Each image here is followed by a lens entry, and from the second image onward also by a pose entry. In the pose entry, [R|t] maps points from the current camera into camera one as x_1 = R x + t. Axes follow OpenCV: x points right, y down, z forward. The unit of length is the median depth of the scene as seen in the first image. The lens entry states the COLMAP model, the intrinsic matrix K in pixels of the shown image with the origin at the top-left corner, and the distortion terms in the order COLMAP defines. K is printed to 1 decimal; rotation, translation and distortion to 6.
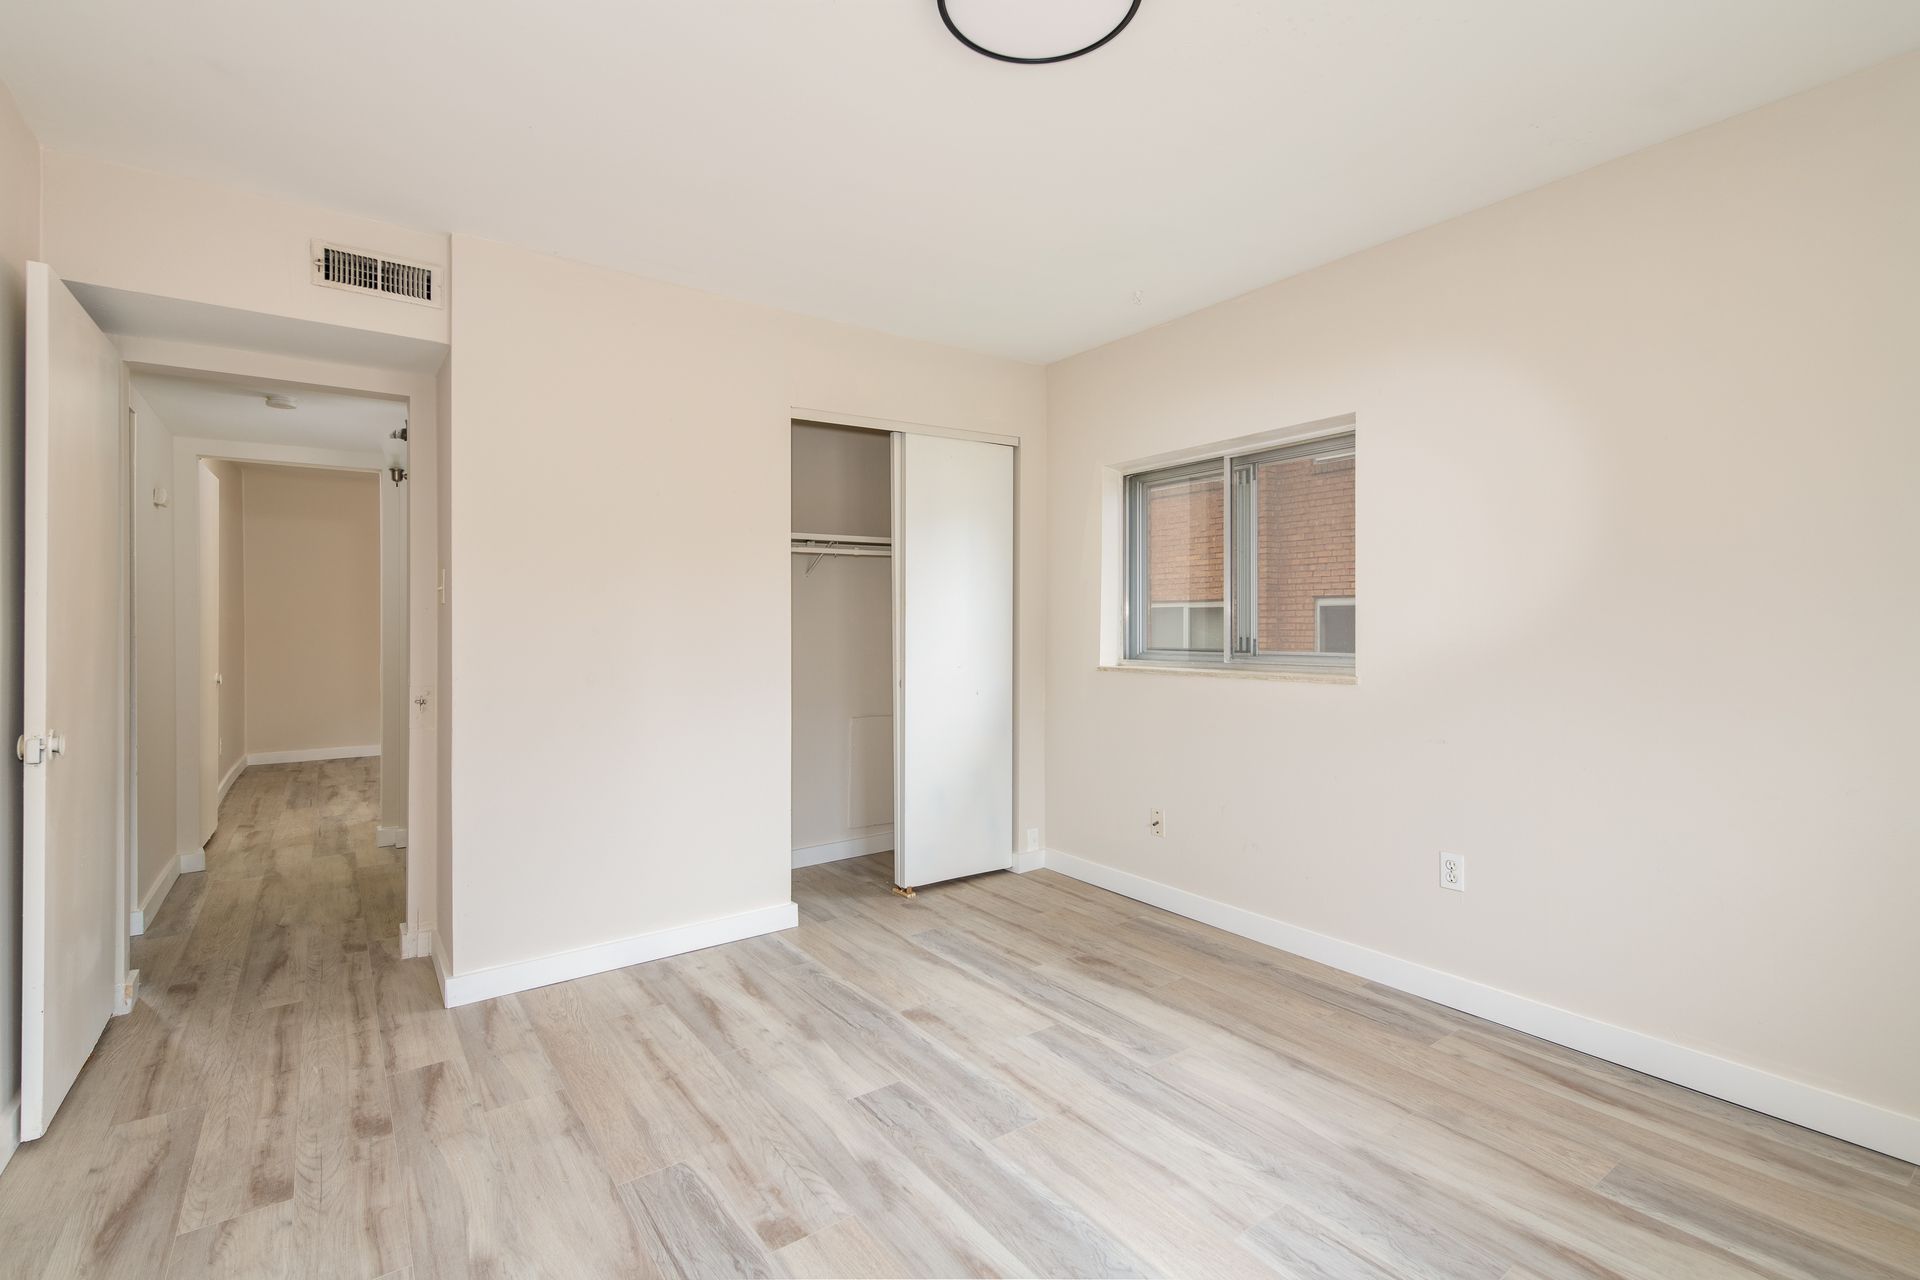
lens RADIAL K [[848.0, 0, 948.3], [0, 848.0, 636.4], [0, 0, 1]] dist [-0.001151, -0.000201]
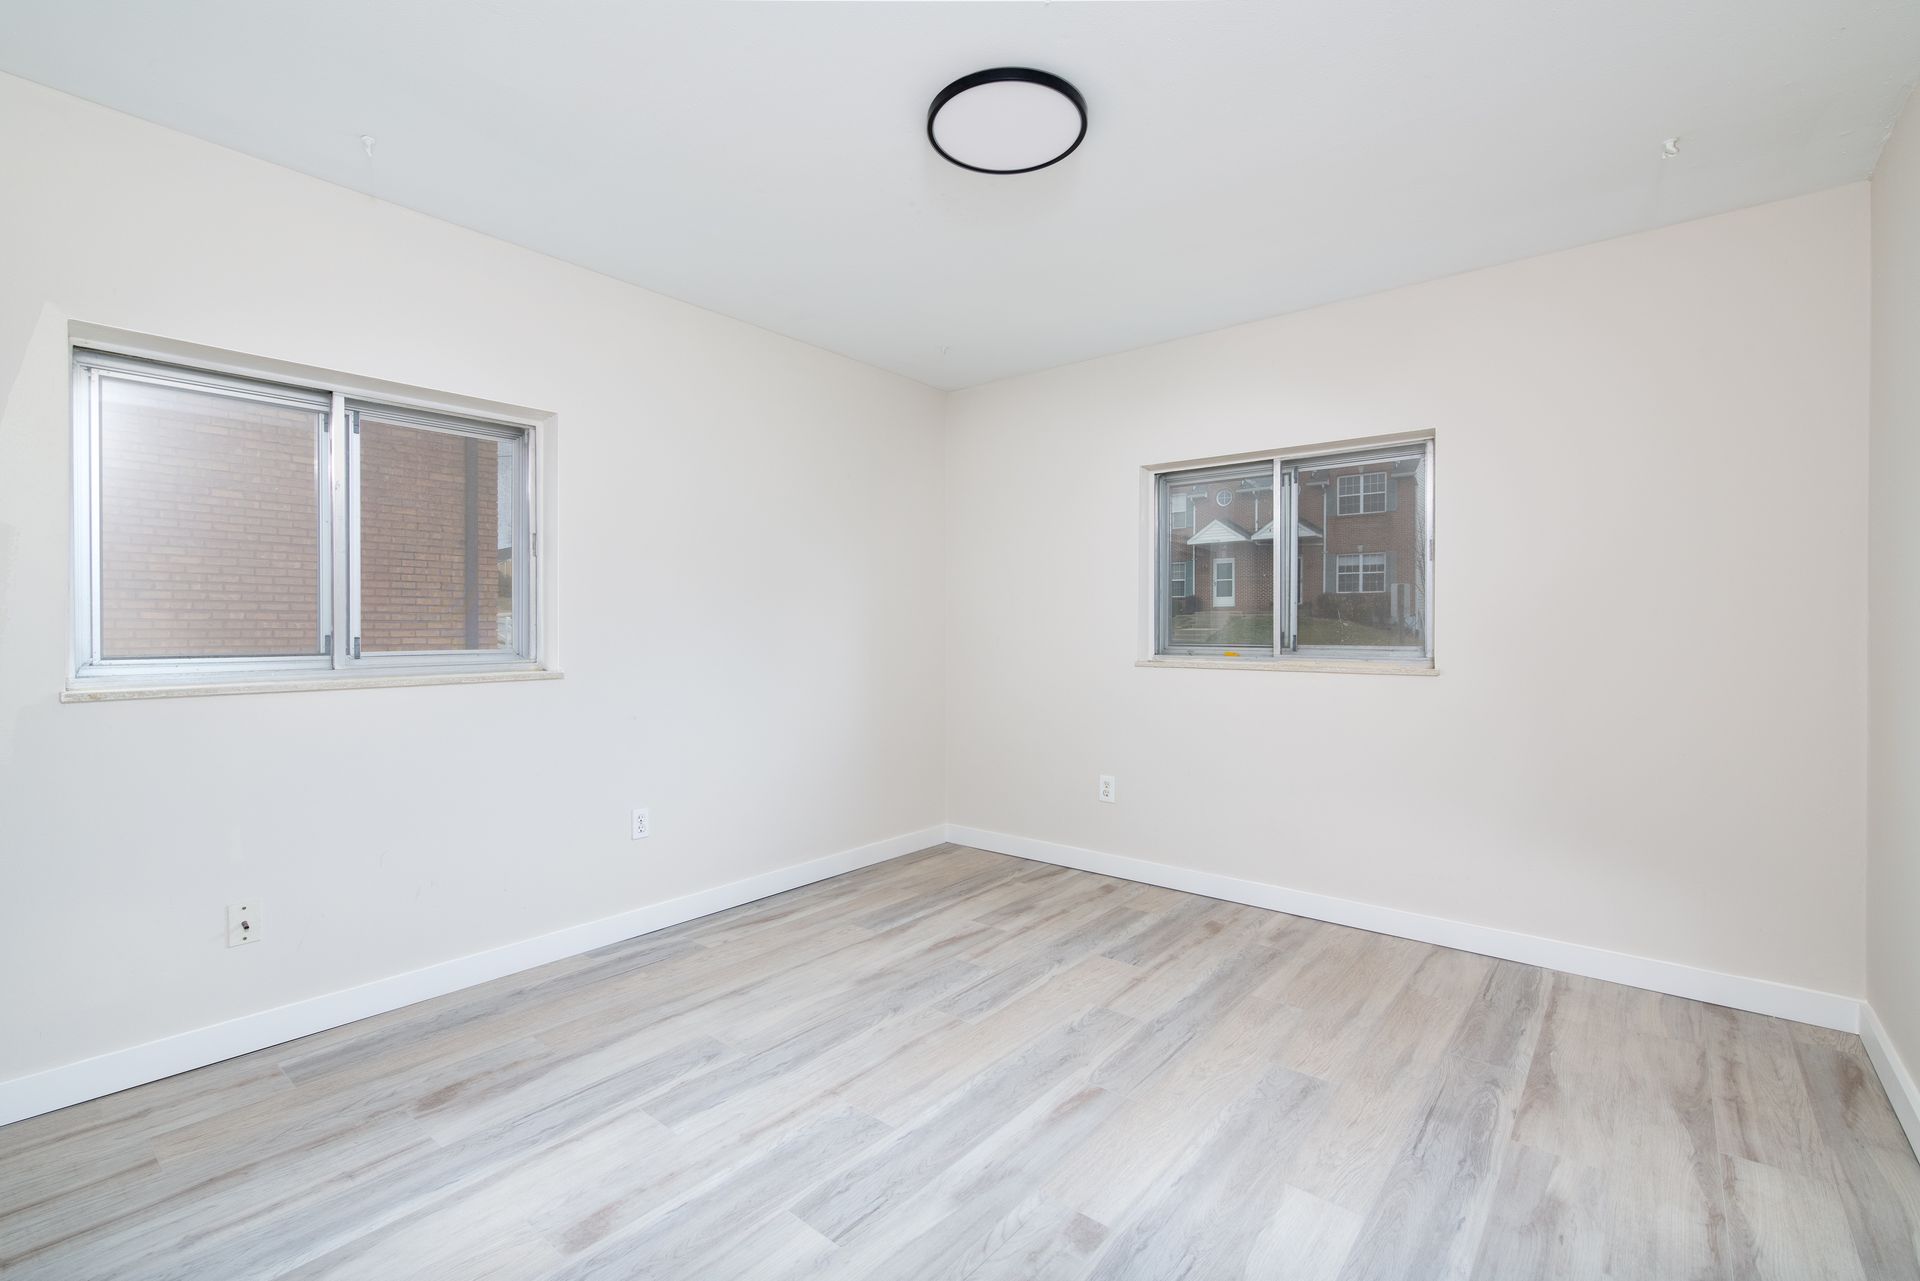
lens RADIAL K [[848.0, 0, 947.2], [0, 848.0, 634.5], [0, 0, 1]] dist [-0.001151, -0.000201]
pose [[-0.235834, -0.011060, 0.971730, -0.782635], [0.012260, 0.999822, 0.014355, -0.006227], [-0.971716, 0.015299, -0.235657, 0.971663]]
